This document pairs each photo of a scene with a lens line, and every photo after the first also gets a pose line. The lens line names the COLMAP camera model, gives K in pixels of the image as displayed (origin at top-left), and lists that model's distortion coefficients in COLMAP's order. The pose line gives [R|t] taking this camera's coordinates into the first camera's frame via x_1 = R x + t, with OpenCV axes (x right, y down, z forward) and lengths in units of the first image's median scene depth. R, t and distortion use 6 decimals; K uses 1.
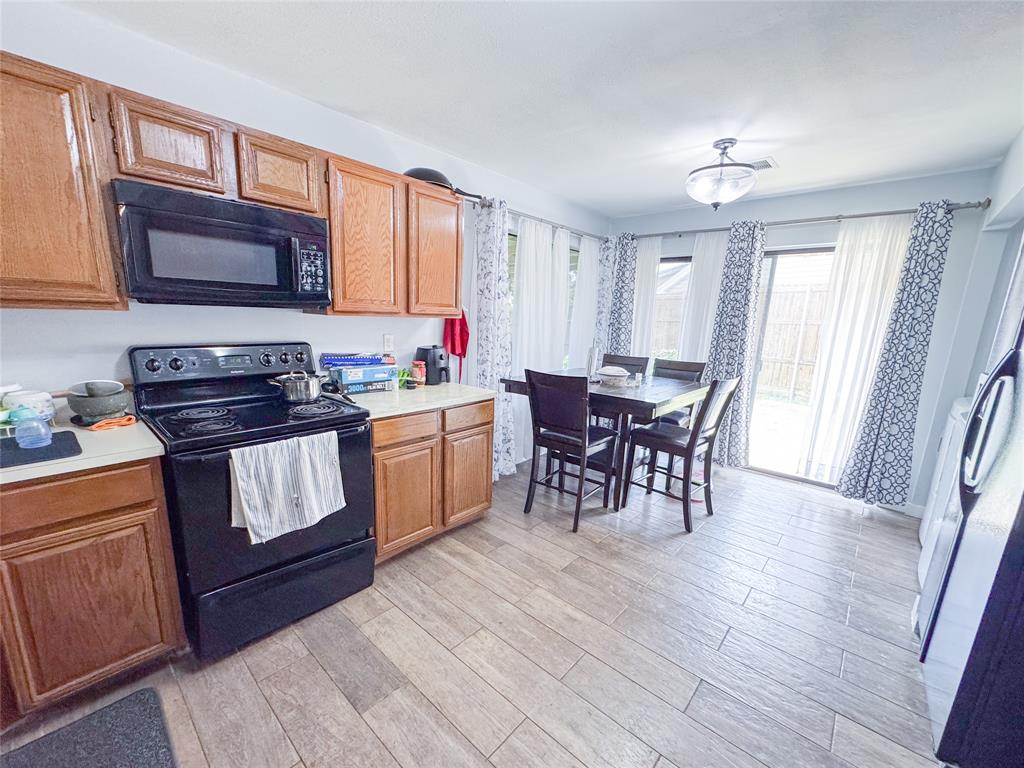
lens RADIAL K [[421.7, 0, 493.7], [0, 421.7, 402.3], [0, 0, 1]] dist [-0.002920, -0.000566]
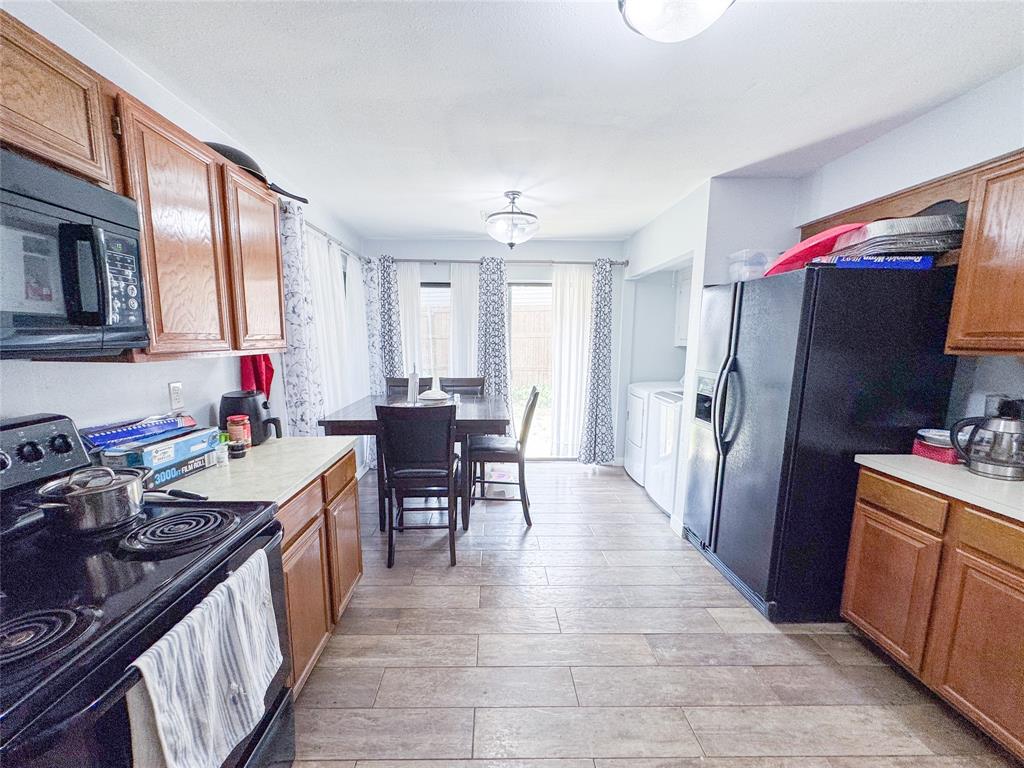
lens RADIAL K [[421.7, 0, 493.7], [0, 421.7, 402.3], [0, 0, 1]] dist [-0.002920, -0.000566]
pose [[0.722922, -0.135988, 0.677415, -0.345608], [0.160076, 0.986728, 0.027252, -0.071695], [-0.672130, 0.088737, 0.735096, 0.198255]]
